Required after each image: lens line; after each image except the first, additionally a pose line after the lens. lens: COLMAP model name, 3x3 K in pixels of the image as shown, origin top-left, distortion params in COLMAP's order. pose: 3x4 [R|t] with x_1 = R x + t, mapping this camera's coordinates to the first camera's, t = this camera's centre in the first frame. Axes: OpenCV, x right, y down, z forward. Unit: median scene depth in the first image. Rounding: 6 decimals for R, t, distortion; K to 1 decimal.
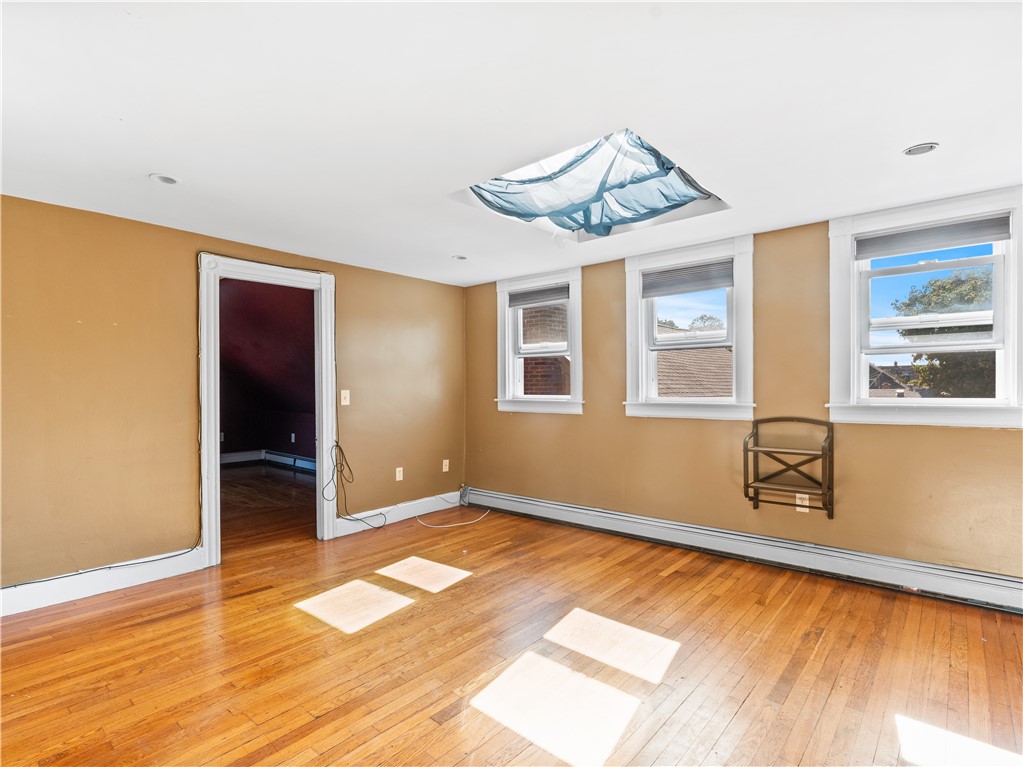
lens RADIAL K [[514.2, 0, 506.7], [0, 514.2, 384.5], [0, 0, 1]] dist [-0.010721, 0.004544]
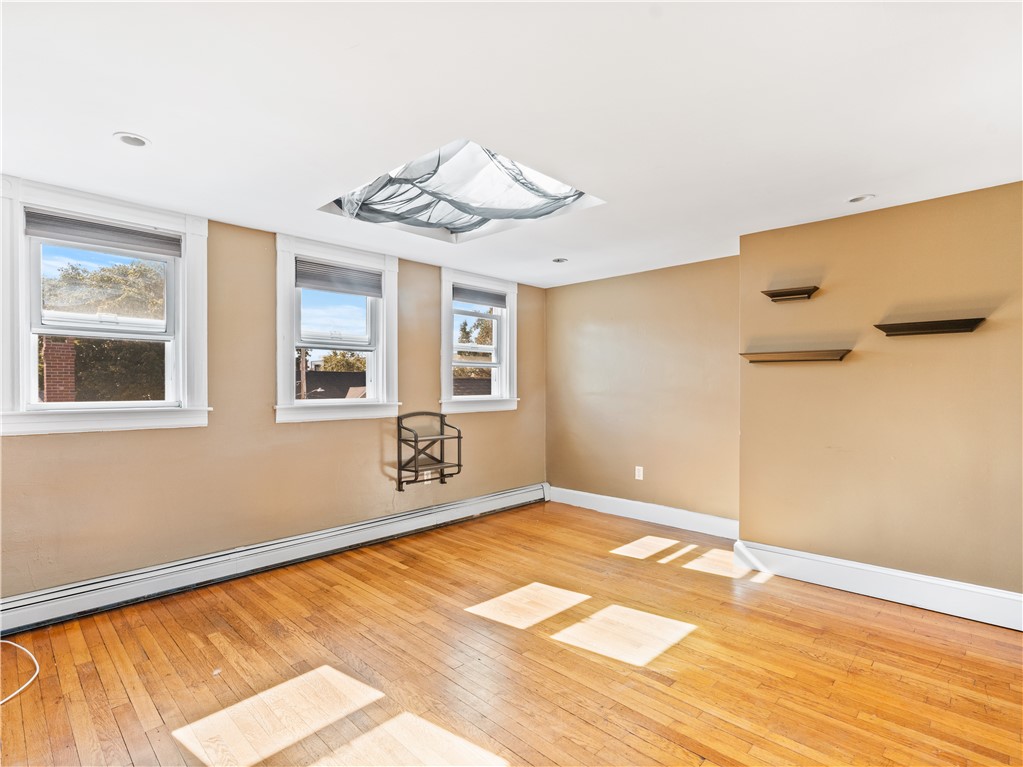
lens RADIAL K [[514.2, 0, 501.7], [0, 514.2, 387.9], [0, 0, 1]] dist [-0.010721, 0.004544]
pose [[0.066229, 0.004678, 0.997793, -0.686371], [-0.002612, 0.999986, -0.004515, 0.008976], [-0.997801, -0.002308, 0.066240, 0.696128]]
